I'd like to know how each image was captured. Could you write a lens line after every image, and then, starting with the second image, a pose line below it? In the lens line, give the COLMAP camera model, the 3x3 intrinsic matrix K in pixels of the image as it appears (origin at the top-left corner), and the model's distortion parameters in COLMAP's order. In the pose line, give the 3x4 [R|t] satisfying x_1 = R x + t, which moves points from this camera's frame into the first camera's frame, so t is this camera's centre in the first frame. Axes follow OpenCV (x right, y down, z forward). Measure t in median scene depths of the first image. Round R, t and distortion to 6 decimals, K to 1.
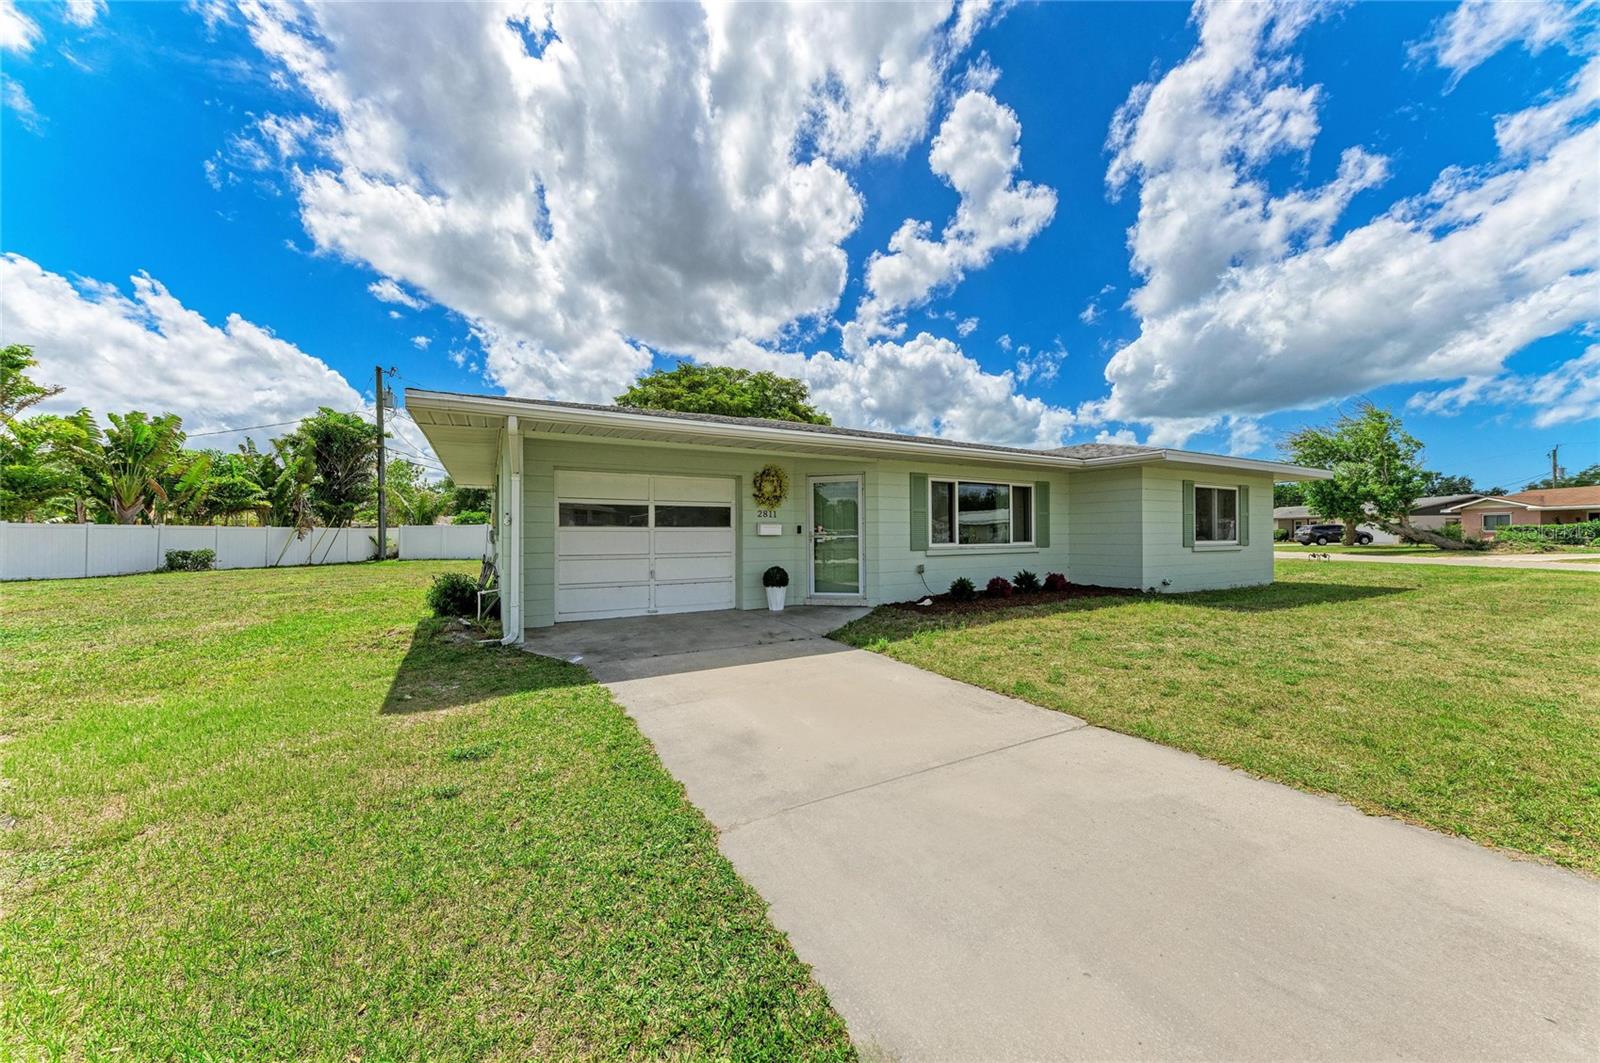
lens RADIAL K [[544.2, 0, 800.0], [0, 544.2, 531.5], [0, 0, 1]] dist [0.020859, -0.005766]
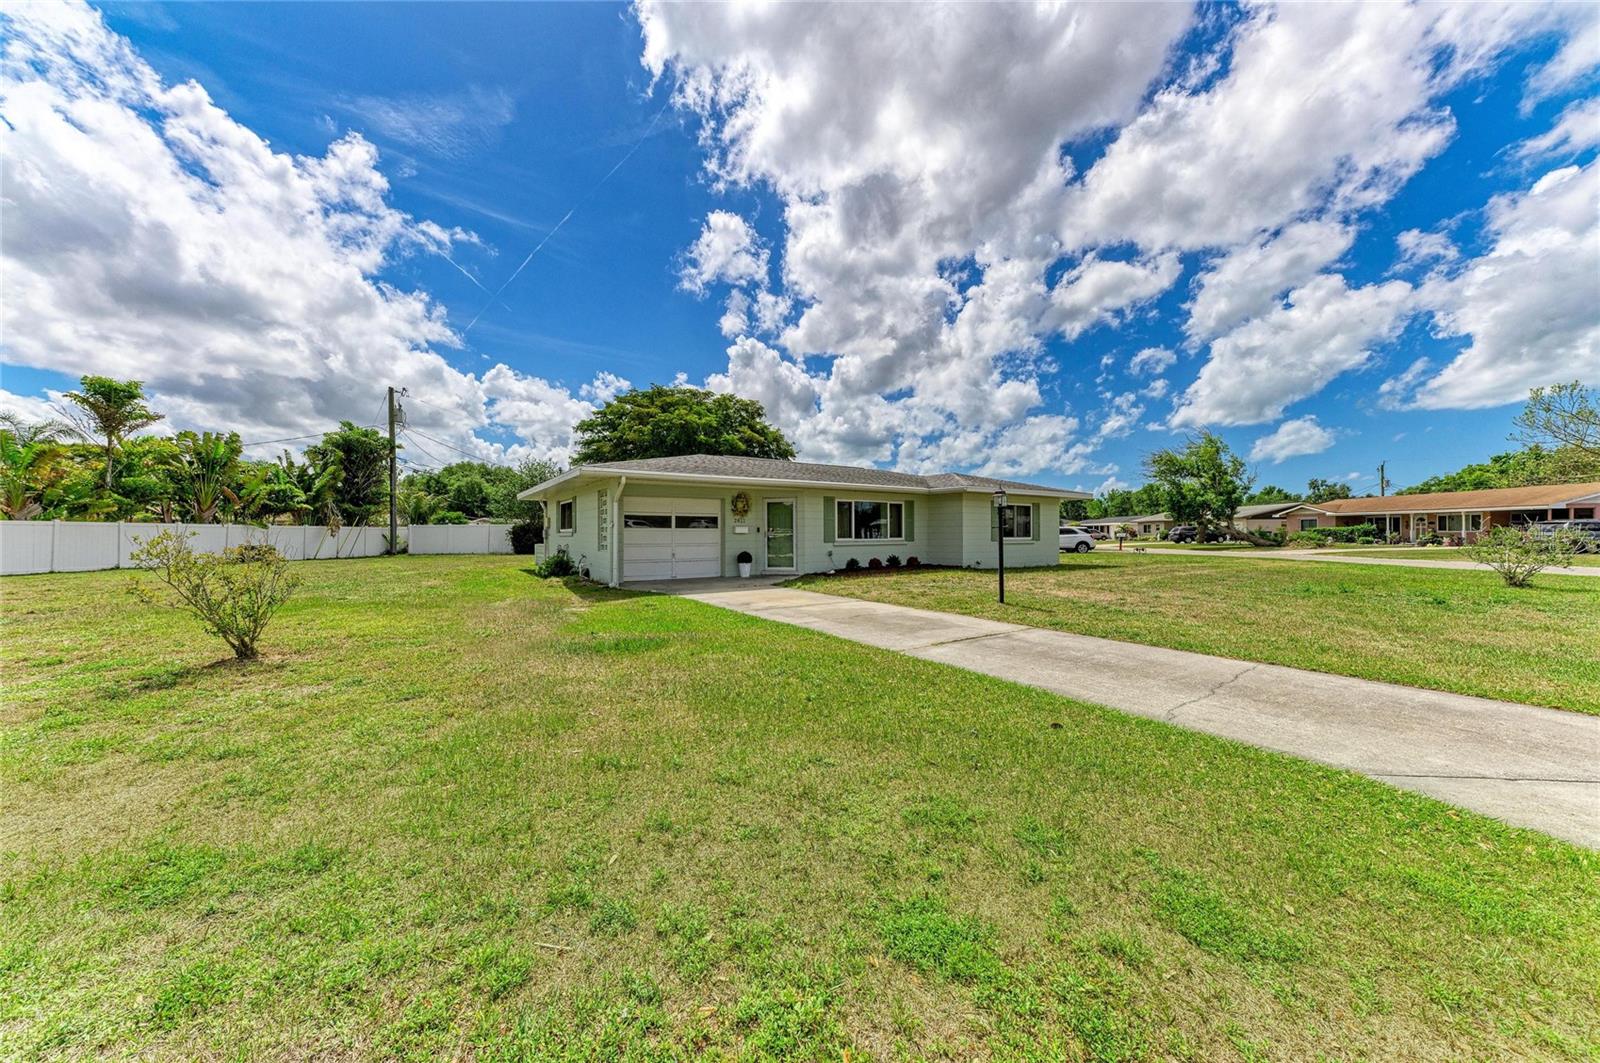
lens RADIAL K [[544.2, 0, 800.0], [0, 544.2, 531.5], [0, 0, 1]] dist [0.020859, -0.005766]
pose [[0.996770, 0.002337, 0.080276, -0.003887], [-0.002406, 0.999997, 0.000762, 0.000022], [-0.080274, -0.000952, 0.996772, -0.328655]]
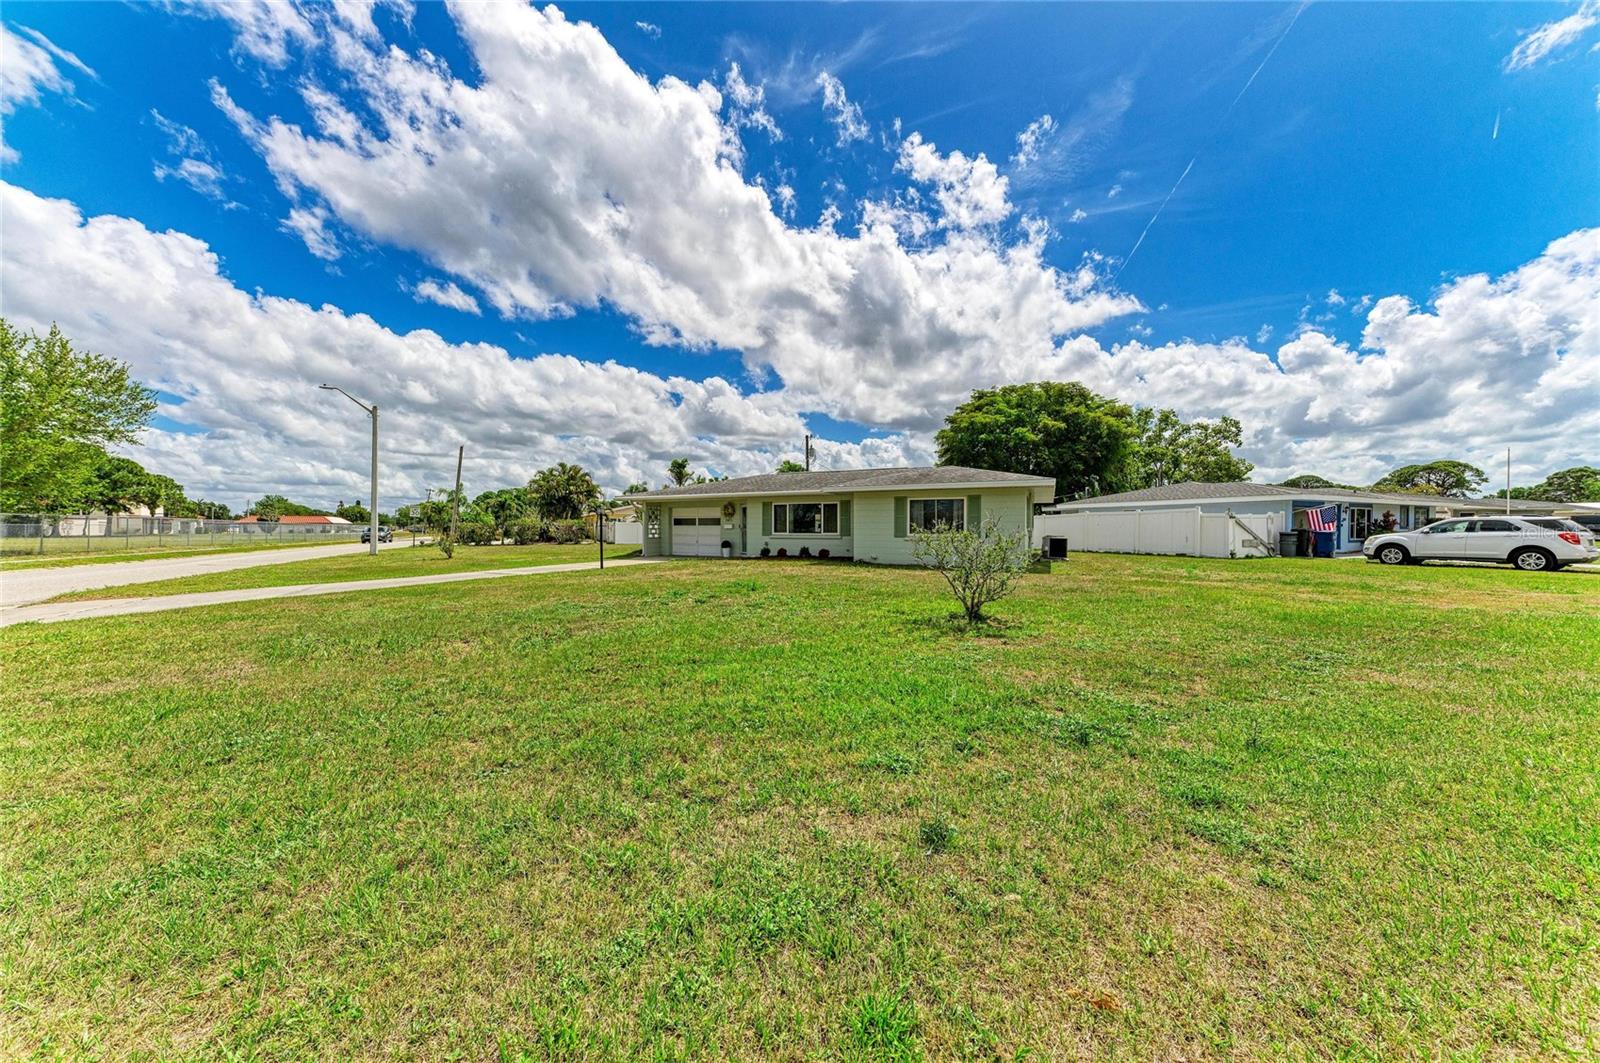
lens RADIAL K [[544.2, 0, 800.0], [0, 544.2, 531.5], [0, 0, 1]] dist [0.020859, -0.005766]
pose [[0.571315, 0.004794, -0.820717, 1.068740], [0.001205, 0.999977, 0.006680, 0.002469], [0.820730, -0.004805, 0.571296, -0.100525]]
